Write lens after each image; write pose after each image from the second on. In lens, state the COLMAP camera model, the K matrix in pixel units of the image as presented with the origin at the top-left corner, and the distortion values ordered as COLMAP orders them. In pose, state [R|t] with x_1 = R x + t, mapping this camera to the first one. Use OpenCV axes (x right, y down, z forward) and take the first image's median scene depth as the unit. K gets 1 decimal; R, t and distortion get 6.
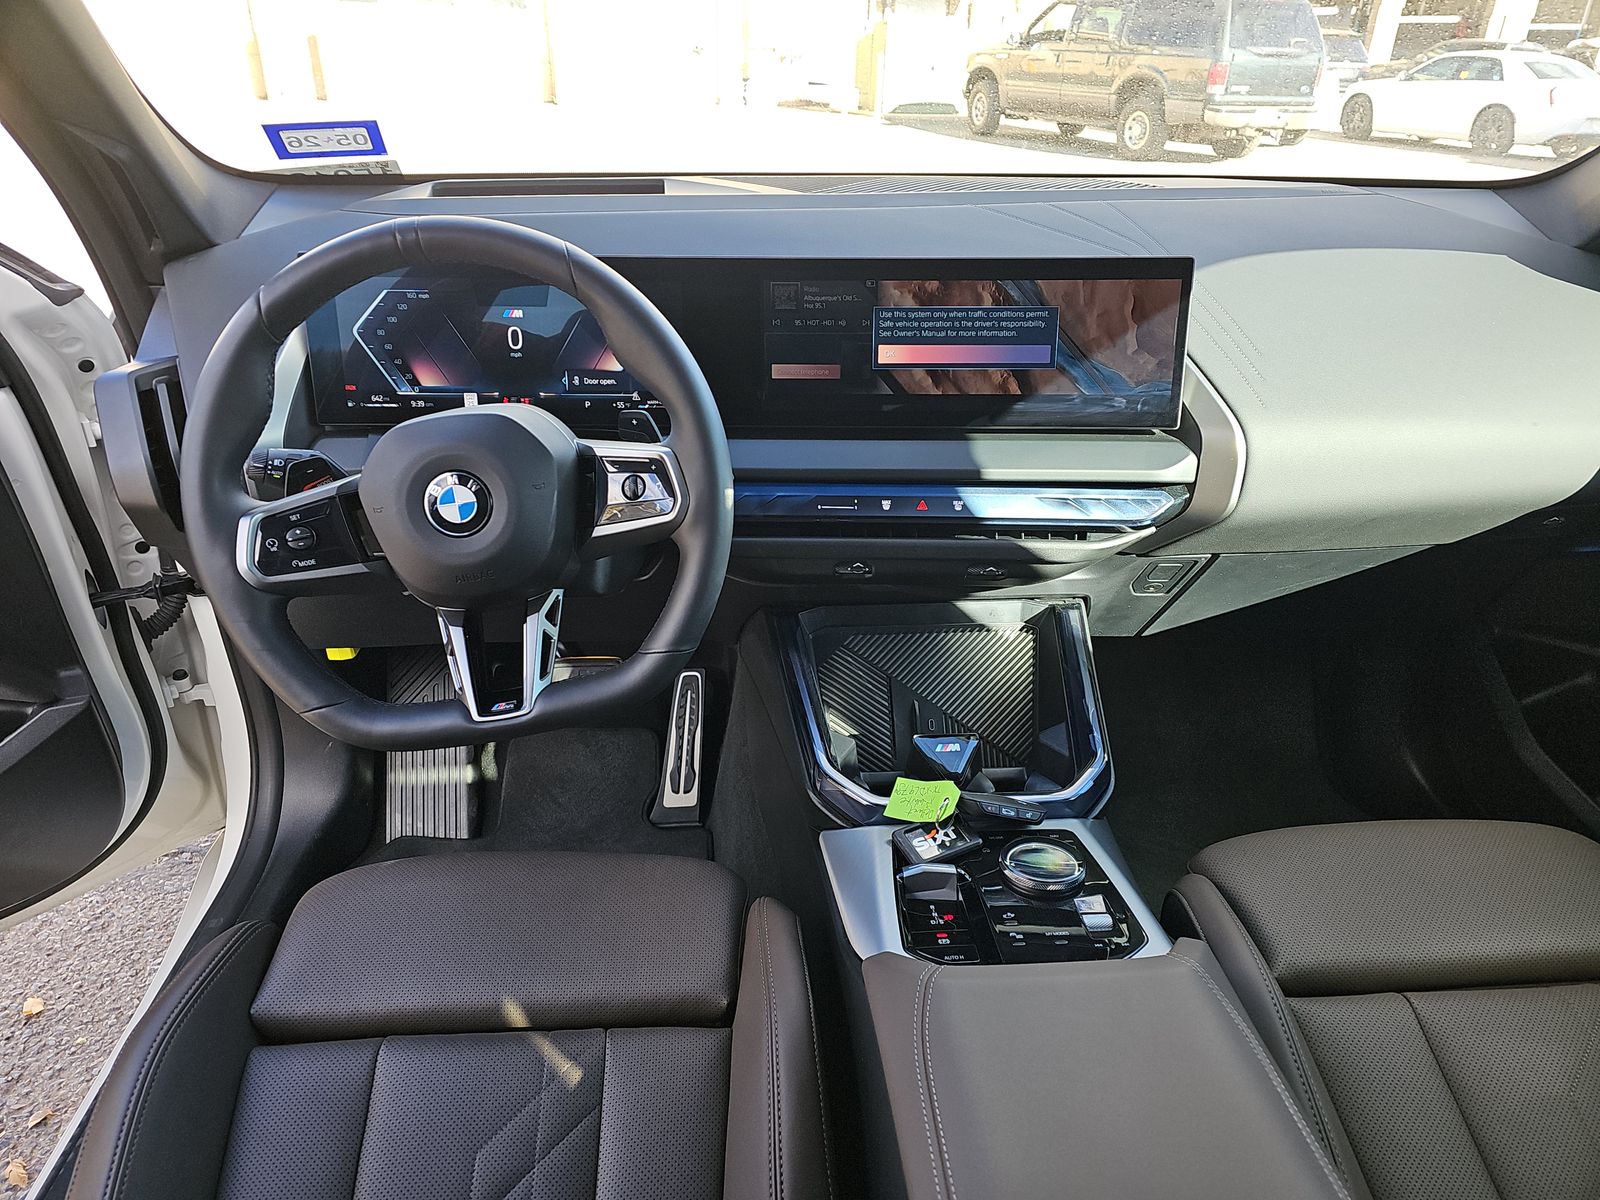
lens RADIAL K [[1063.9, 0, 804.1], [0, 1063.9, 609.6], [0, 0, 1]] dist [0.032459, -0.018292]
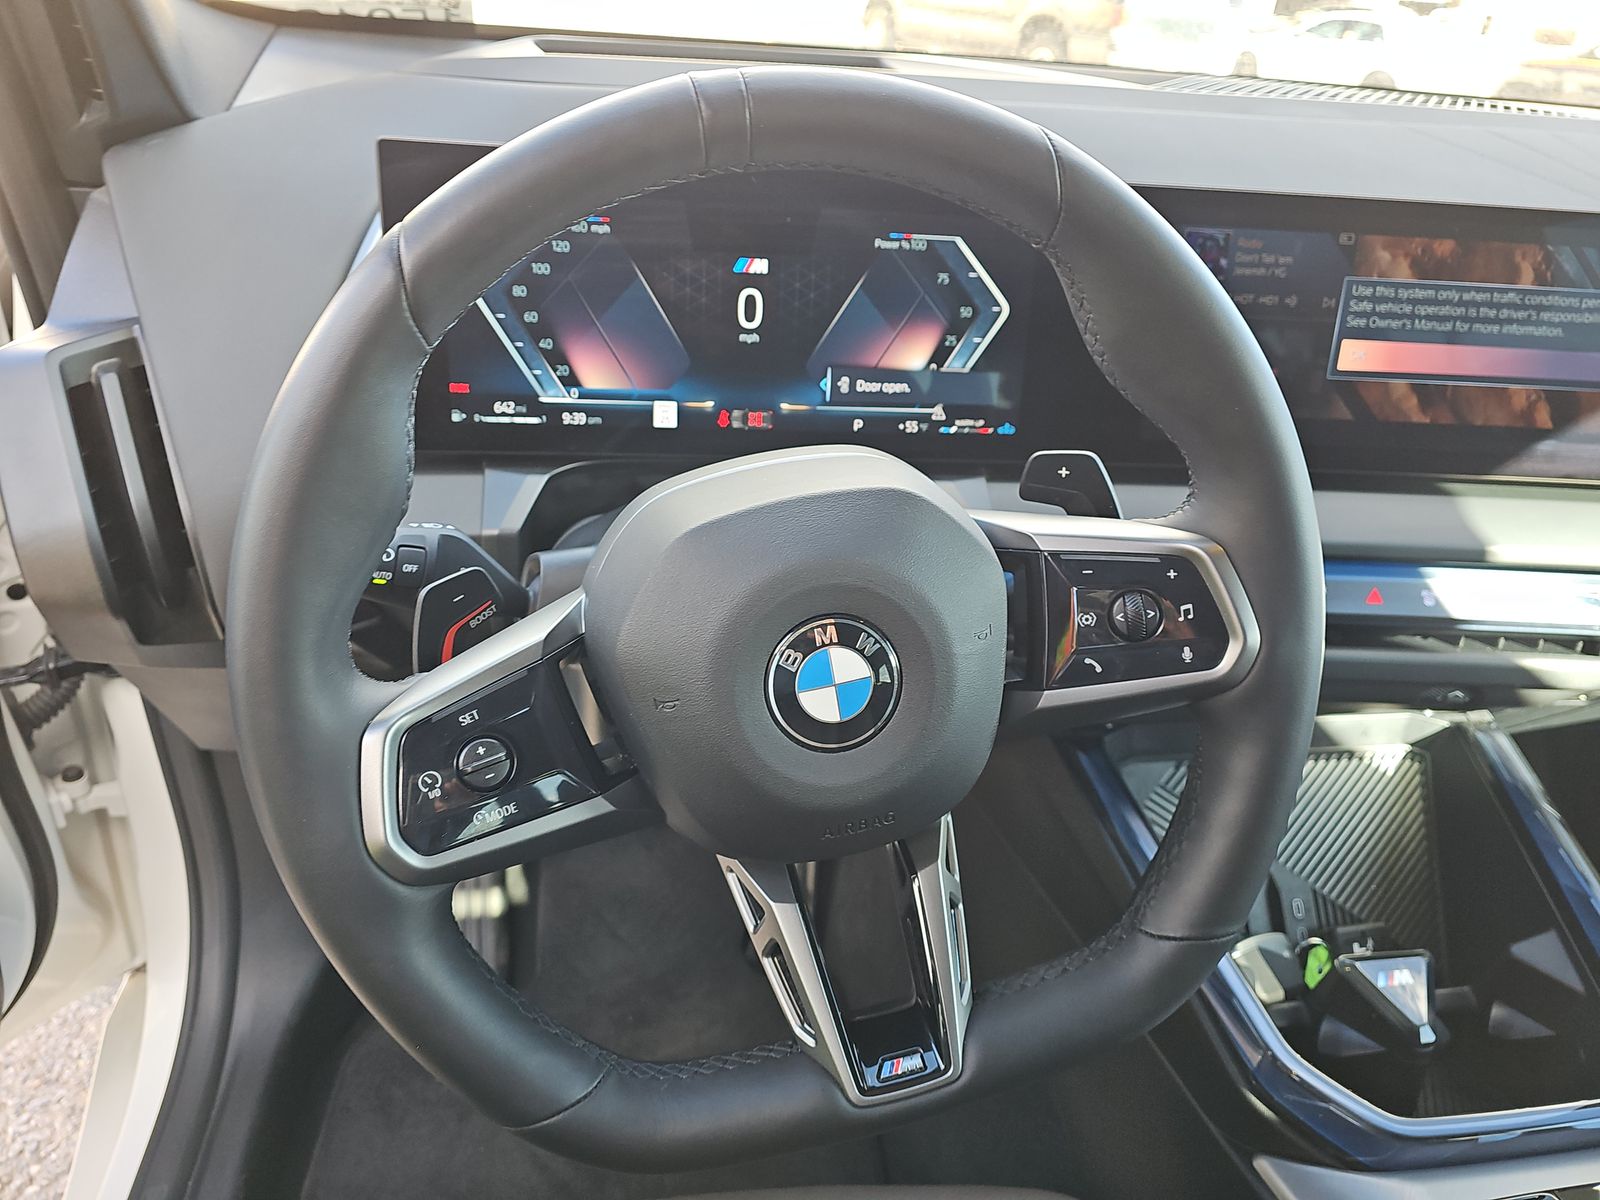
lens RADIAL K [[1103.6, 0, 788.8], [0, 1103.6, 594.7], [0, 0, 1]] dist [0.021057, -0.029860]
pose [[0.994794, 0.011827, 0.101221, -0.307366], [-0.015297, 0.999319, 0.033577, -0.120503], [-0.100755, -0.034950, 0.994297, 0.401531]]
